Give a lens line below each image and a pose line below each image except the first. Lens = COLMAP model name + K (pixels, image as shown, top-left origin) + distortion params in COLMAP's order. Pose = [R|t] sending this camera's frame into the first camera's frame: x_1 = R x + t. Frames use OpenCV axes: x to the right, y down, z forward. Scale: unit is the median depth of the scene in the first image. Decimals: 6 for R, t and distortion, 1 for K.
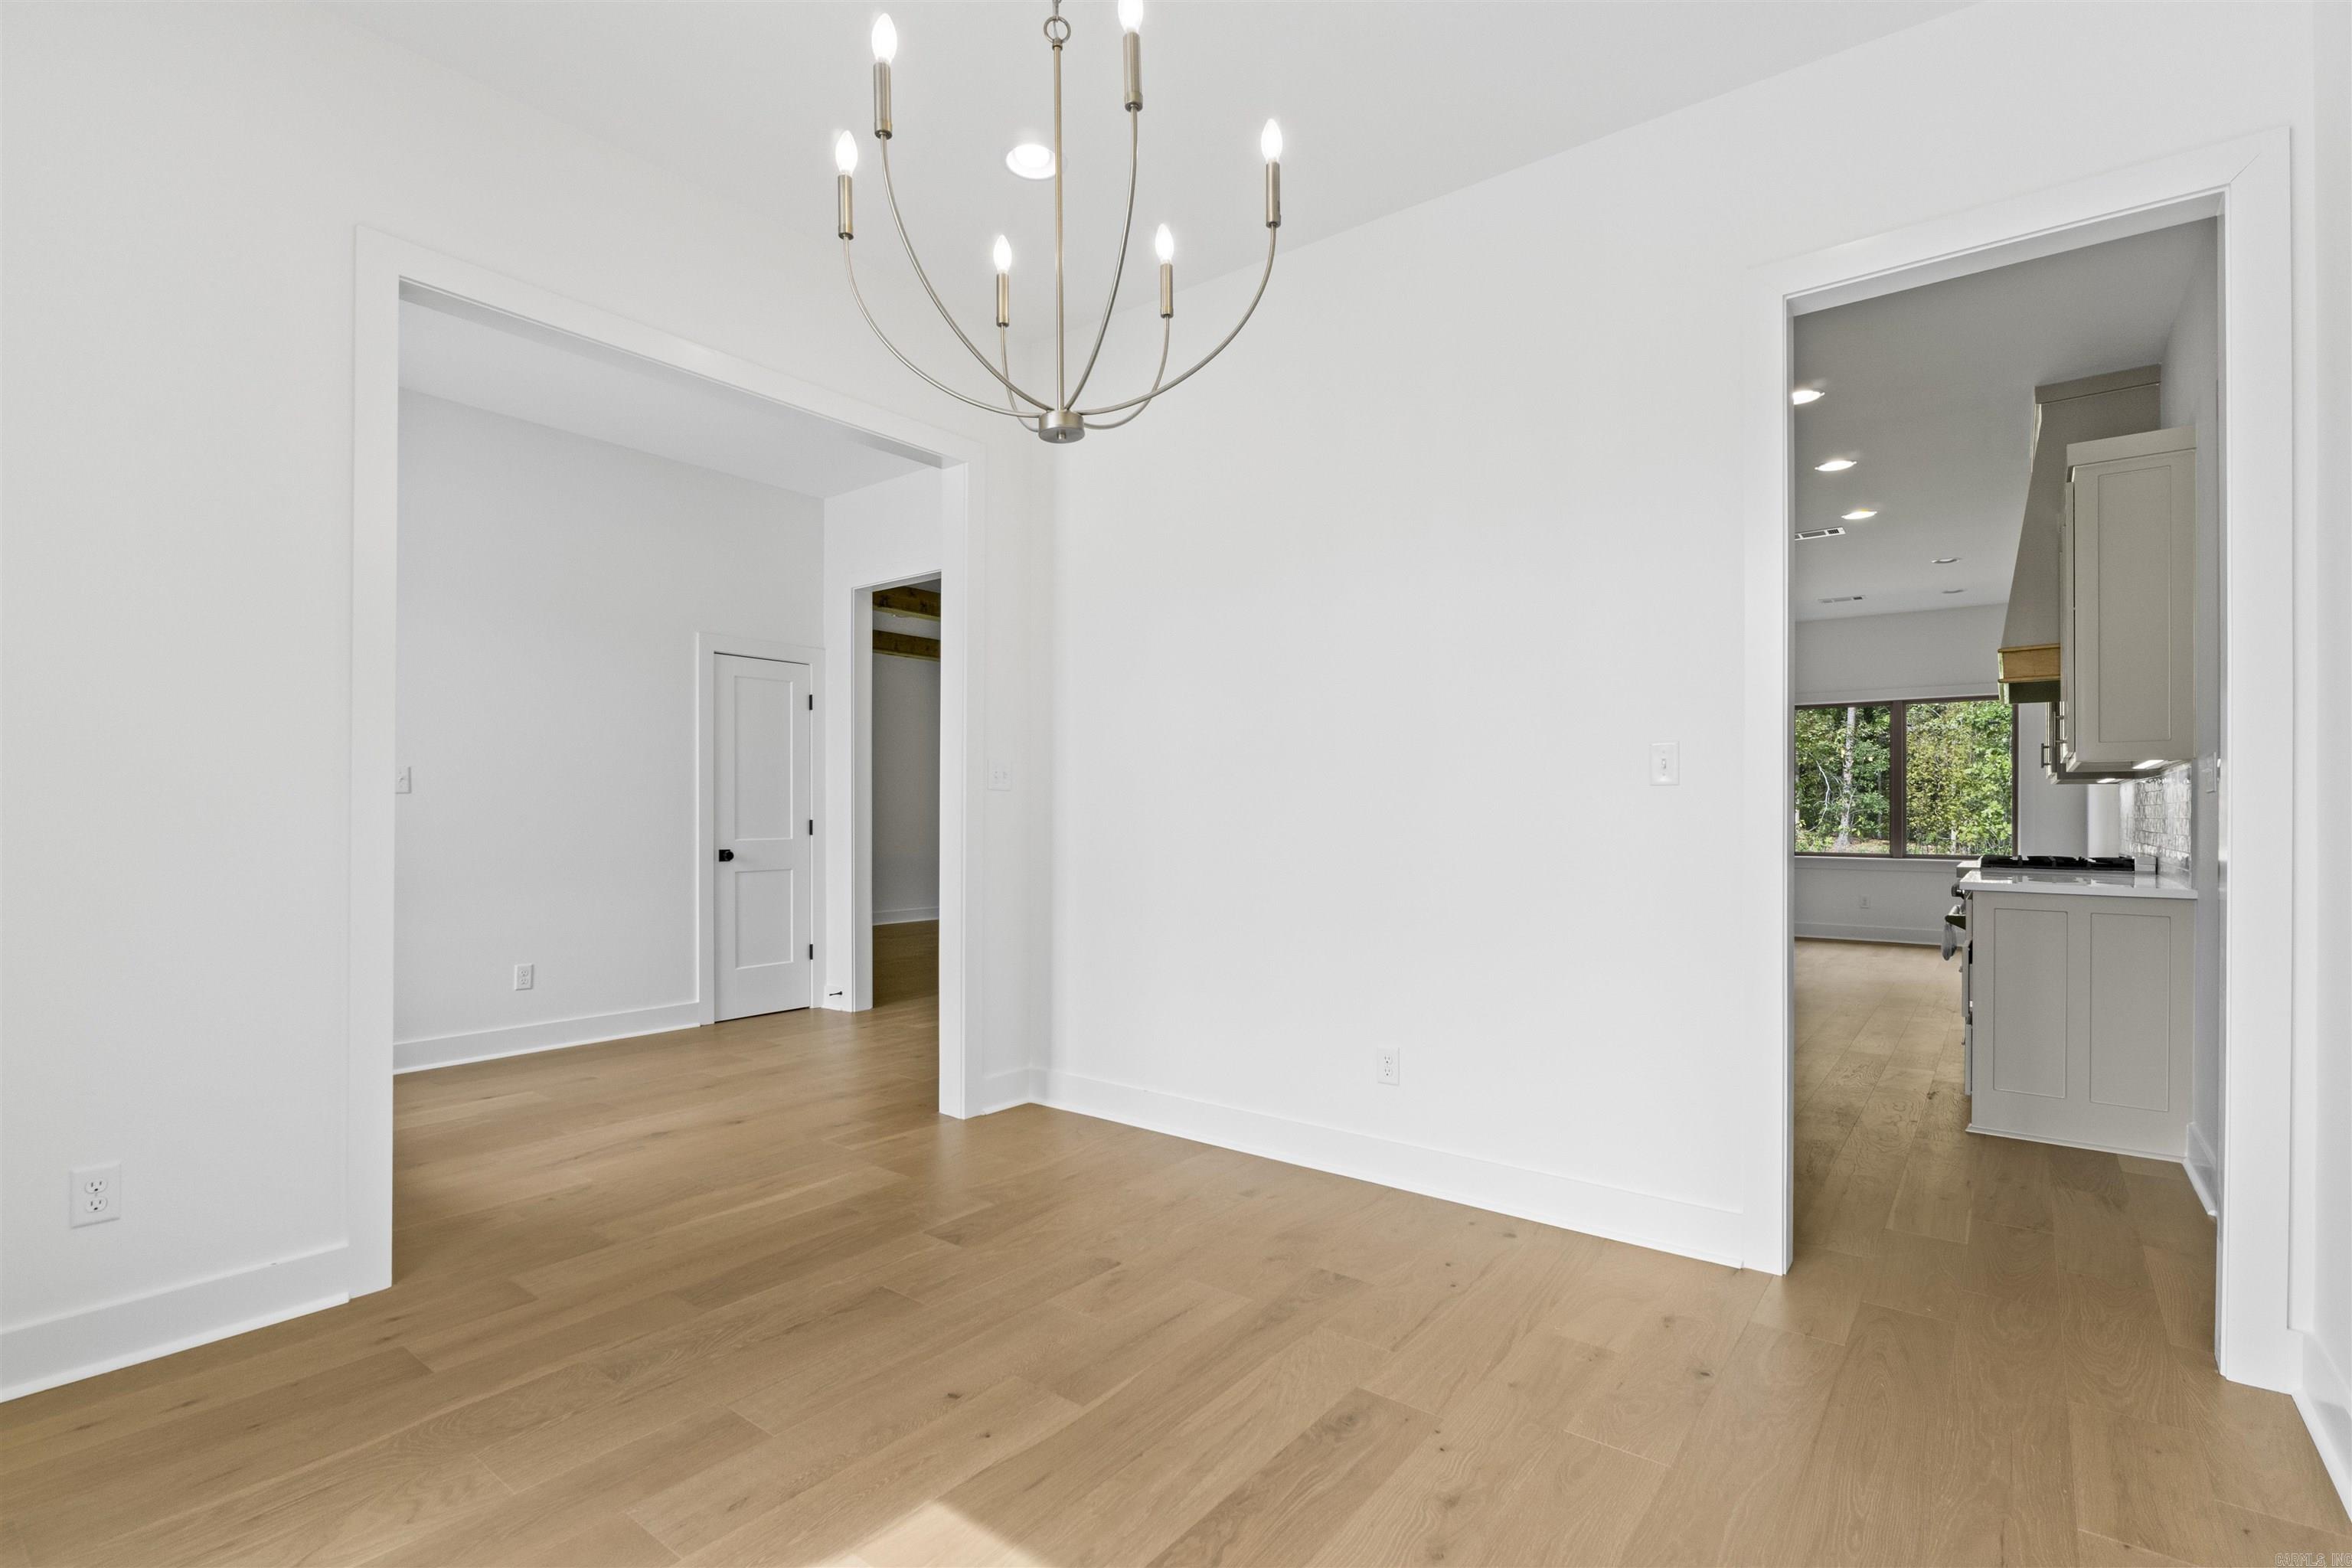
lens RADIAL K [[1103.8, 0, 1148.5], [0, 1103.8, 823.5], [0, 0, 1]] dist [-0.004280, 0.001096]
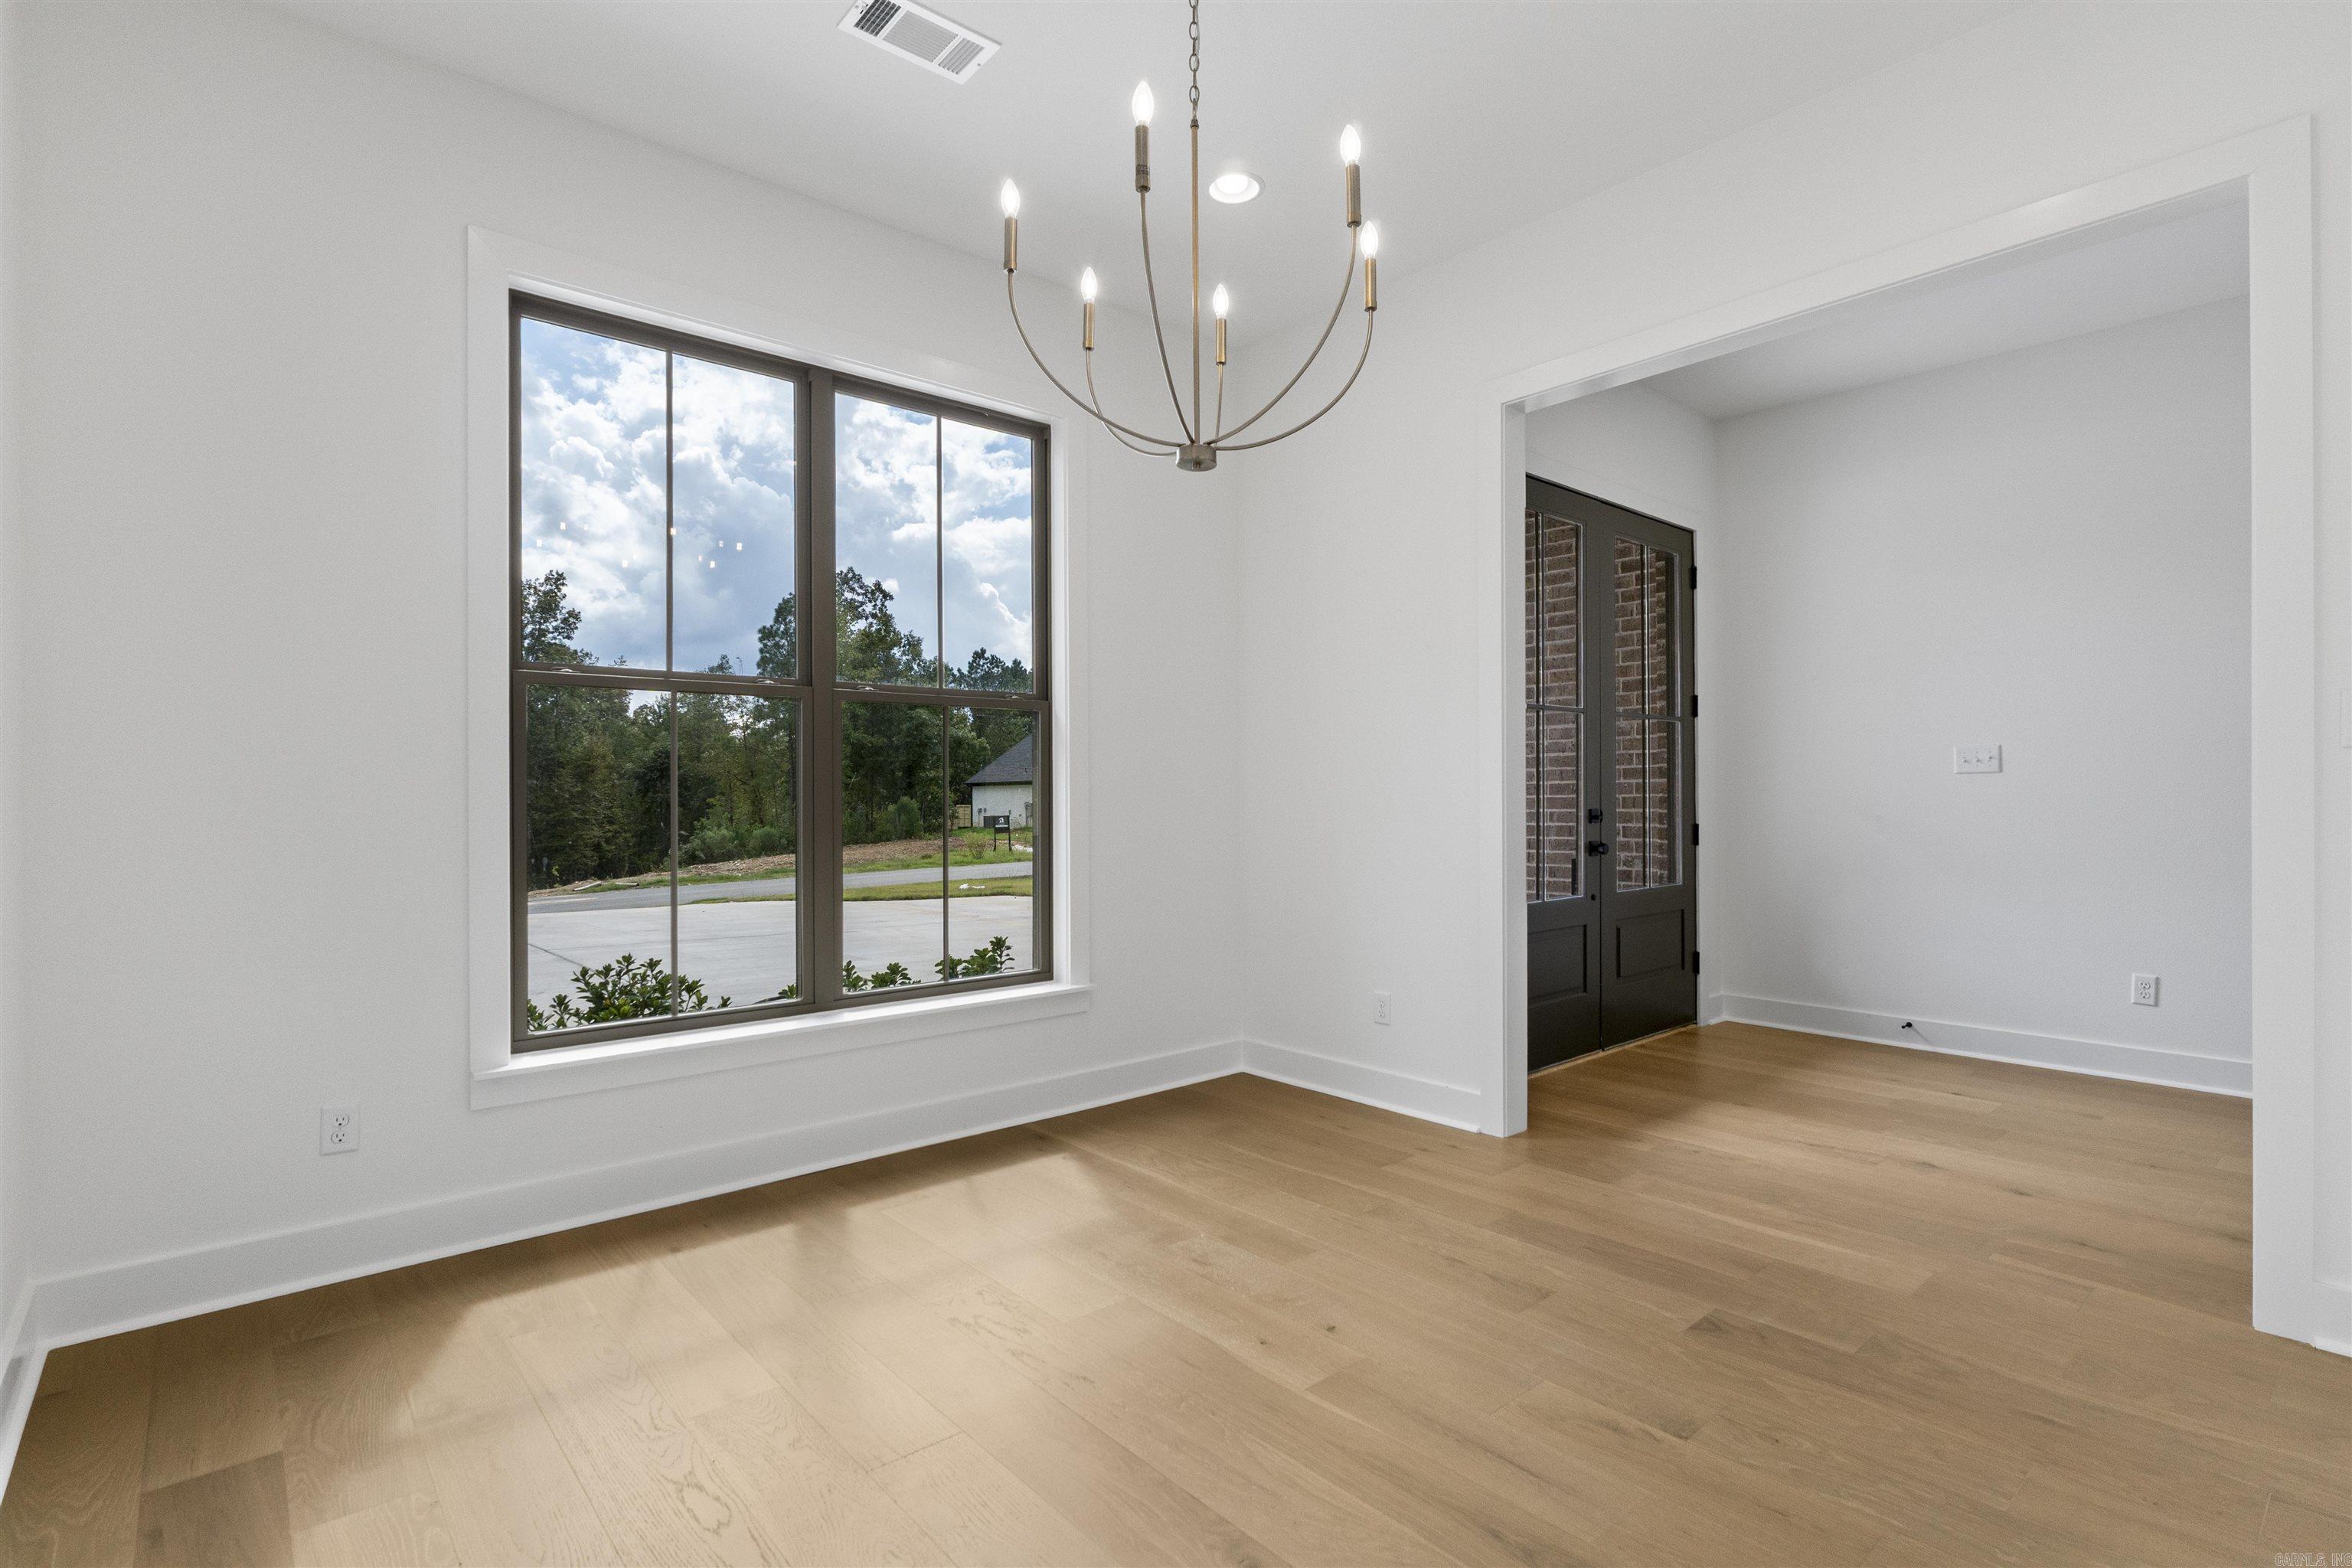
lens RADIAL K [[1103.8, 0, 1173.4], [0, 1103.8, 793.7], [0, 0, 1]] dist [-0.004280, 0.001096]
pose [[-0.173999, -0.000304, -0.984746, 0.635866], [-0.005822, 0.999983, 0.000720, -0.008291], [0.984729, 0.005858, -0.173998, 0.706986]]
